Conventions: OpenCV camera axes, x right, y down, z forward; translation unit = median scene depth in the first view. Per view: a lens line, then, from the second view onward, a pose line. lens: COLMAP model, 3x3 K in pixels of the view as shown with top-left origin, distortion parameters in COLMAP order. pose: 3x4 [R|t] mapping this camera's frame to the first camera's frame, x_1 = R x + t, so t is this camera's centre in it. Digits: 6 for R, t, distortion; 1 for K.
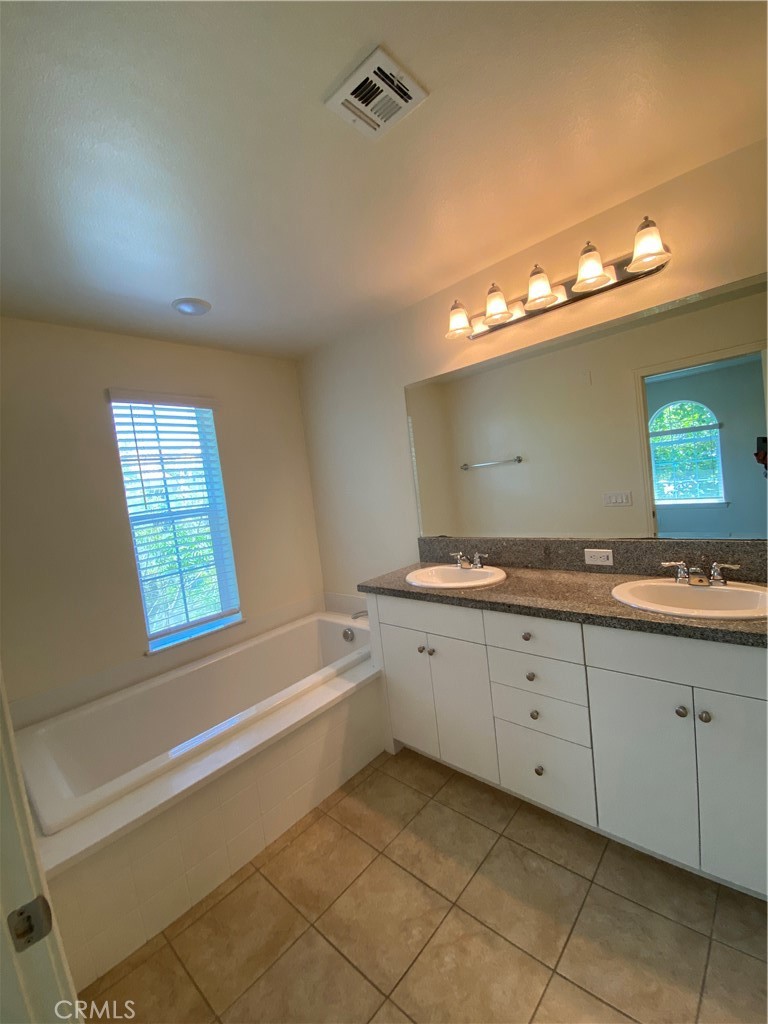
lens RADIAL K [[414.8, 0, 380.6], [0, 414.8, 512.3], [0, 0, 1]] dist [0.020822, -0.019284]
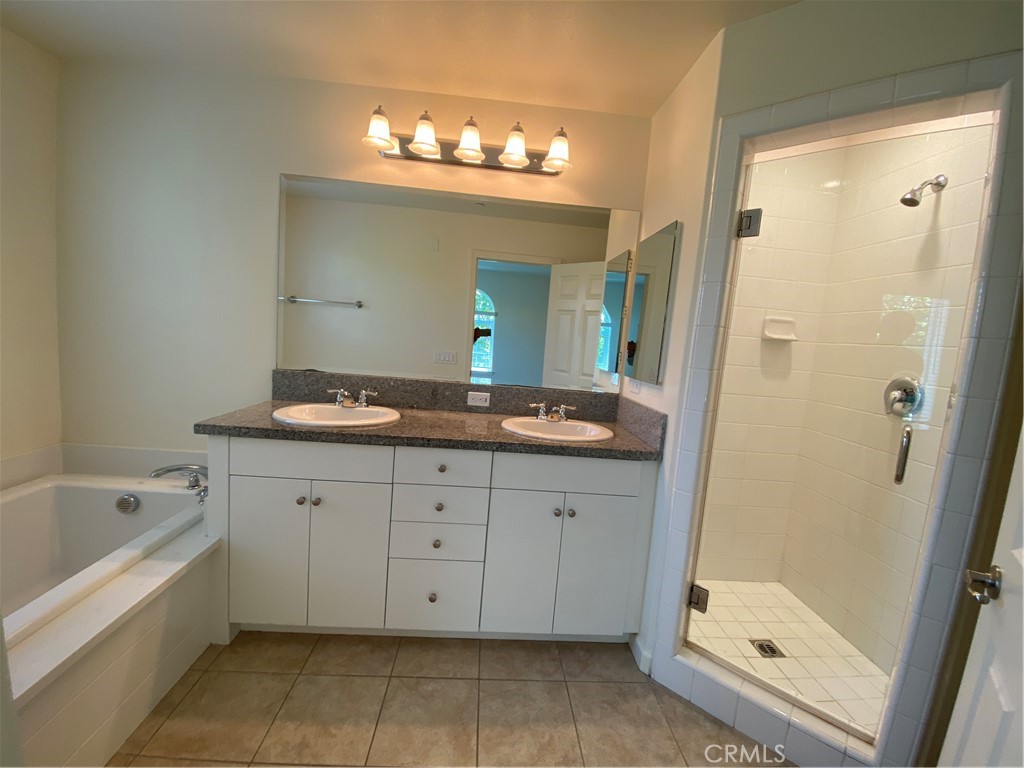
lens RADIAL K [[414.8, 0, 512.2], [0, 414.8, 382.4], [0, 0, 1]] dist [0.020822, -0.019284]
pose [[0.684029, 0.083893, 0.724615, -0.246861], [-0.104519, 0.994387, -0.016461, 0.071719], [-0.721928, -0.064476, 0.688958, 0.154127]]
